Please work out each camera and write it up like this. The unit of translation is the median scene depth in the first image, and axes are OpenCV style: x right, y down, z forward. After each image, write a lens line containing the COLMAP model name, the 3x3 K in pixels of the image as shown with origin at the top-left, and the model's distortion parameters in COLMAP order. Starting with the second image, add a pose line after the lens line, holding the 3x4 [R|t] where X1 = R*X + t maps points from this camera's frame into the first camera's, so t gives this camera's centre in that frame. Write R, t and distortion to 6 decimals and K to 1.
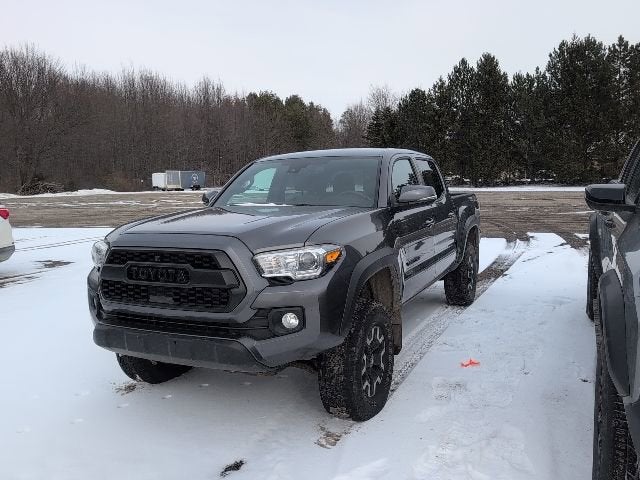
lens RADIAL K [[543.6, 0, 319.2], [0, 543.6, 236.2], [0, 0, 1]] dist [0.012824, -0.004688]
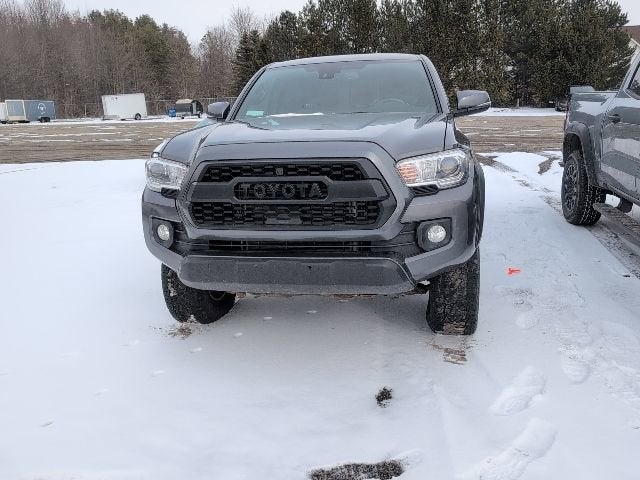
lens RADIAL K [[543.6, 0, 319.2], [0, 543.6, 236.2], [0, 0, 1]] dist [0.012824, -0.004688]
pose [[0.966577, -0.069027, 0.246911, -0.437941], [0.037819, 0.990926, 0.128977, 0.033070], [-0.253573, -0.115328, 0.960417, 0.168153]]
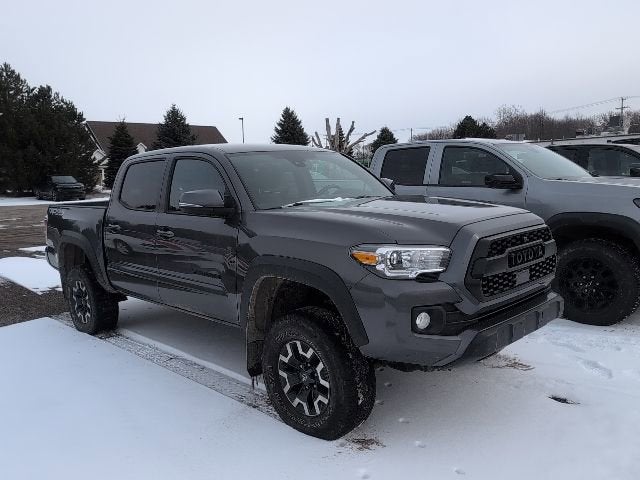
lens RADIAL K [[543.6, 0, 319.2], [0, 543.6, 236.2], [0, 0, 1]] dist [0.012824, -0.004688]
pose [[0.335686, -0.098857, 0.936772, -1.341199], [0.129009, 0.989932, 0.058238, -0.071693], [-0.933098, 0.101303, 0.345060, 0.976534]]
